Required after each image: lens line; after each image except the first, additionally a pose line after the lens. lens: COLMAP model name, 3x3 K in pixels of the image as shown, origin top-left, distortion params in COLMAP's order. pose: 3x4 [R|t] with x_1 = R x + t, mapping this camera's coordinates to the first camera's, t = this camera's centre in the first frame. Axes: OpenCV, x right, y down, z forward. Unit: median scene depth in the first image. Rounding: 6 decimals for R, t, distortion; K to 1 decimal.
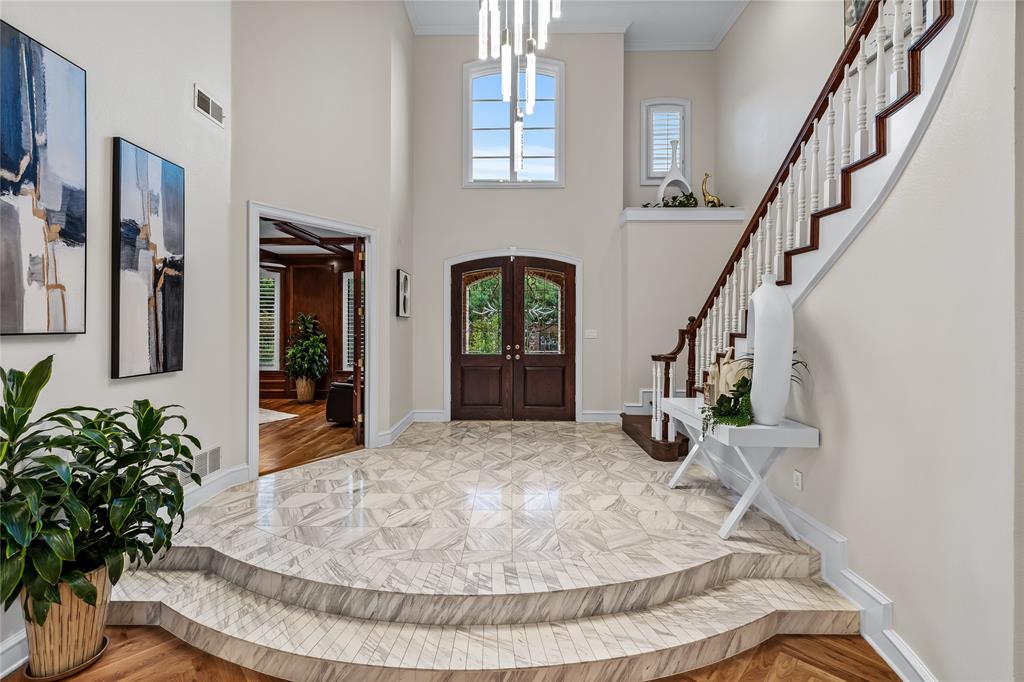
lens RADIAL K [[435.1, 0, 502.3], [0, 435.1, 328.7], [0, 0, 1]] dist [0.001258, 0.000069]
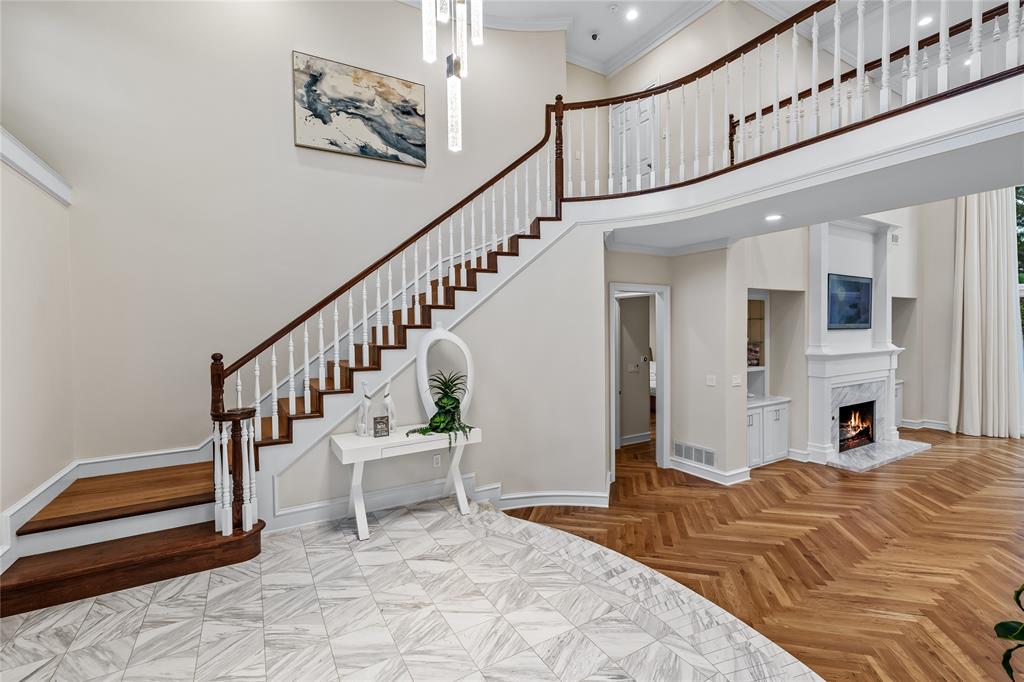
lens RADIAL K [[435.8, 0, 512.0], [0, 435.8, 341.0], [0, 0, 1]] dist [0.001389, -0.000077]
pose [[-0.523146, -0.014640, 0.852117, -0.690943], [0.017061, 0.999472, 0.027646, -0.092920], [-0.852072, 0.029001, -0.522620, 1.501635]]
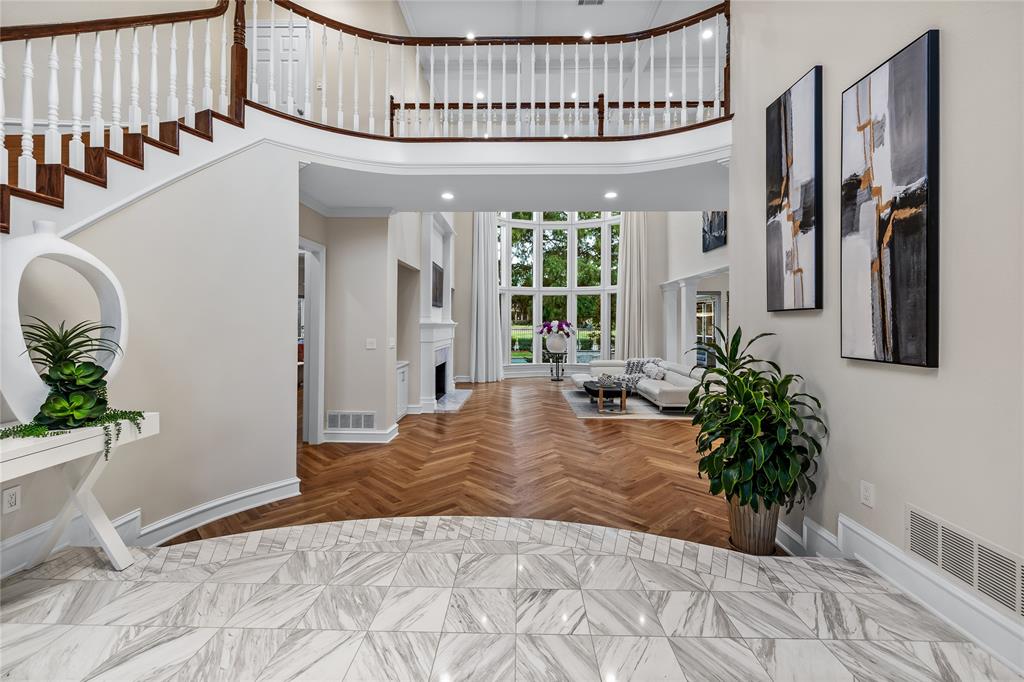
lens RADIAL K [[429.0, 0, 507.7], [0, 429.0, 323.3], [0, 0, 1]] dist [-0.001813, -0.000355]
pose [[-0.999957, -0.006568, 0.006588, -0.165372], [-0.006540, 0.999969, 0.004313, 0.037852], [-0.006616, 0.004269, -0.999969, 1.670380]]
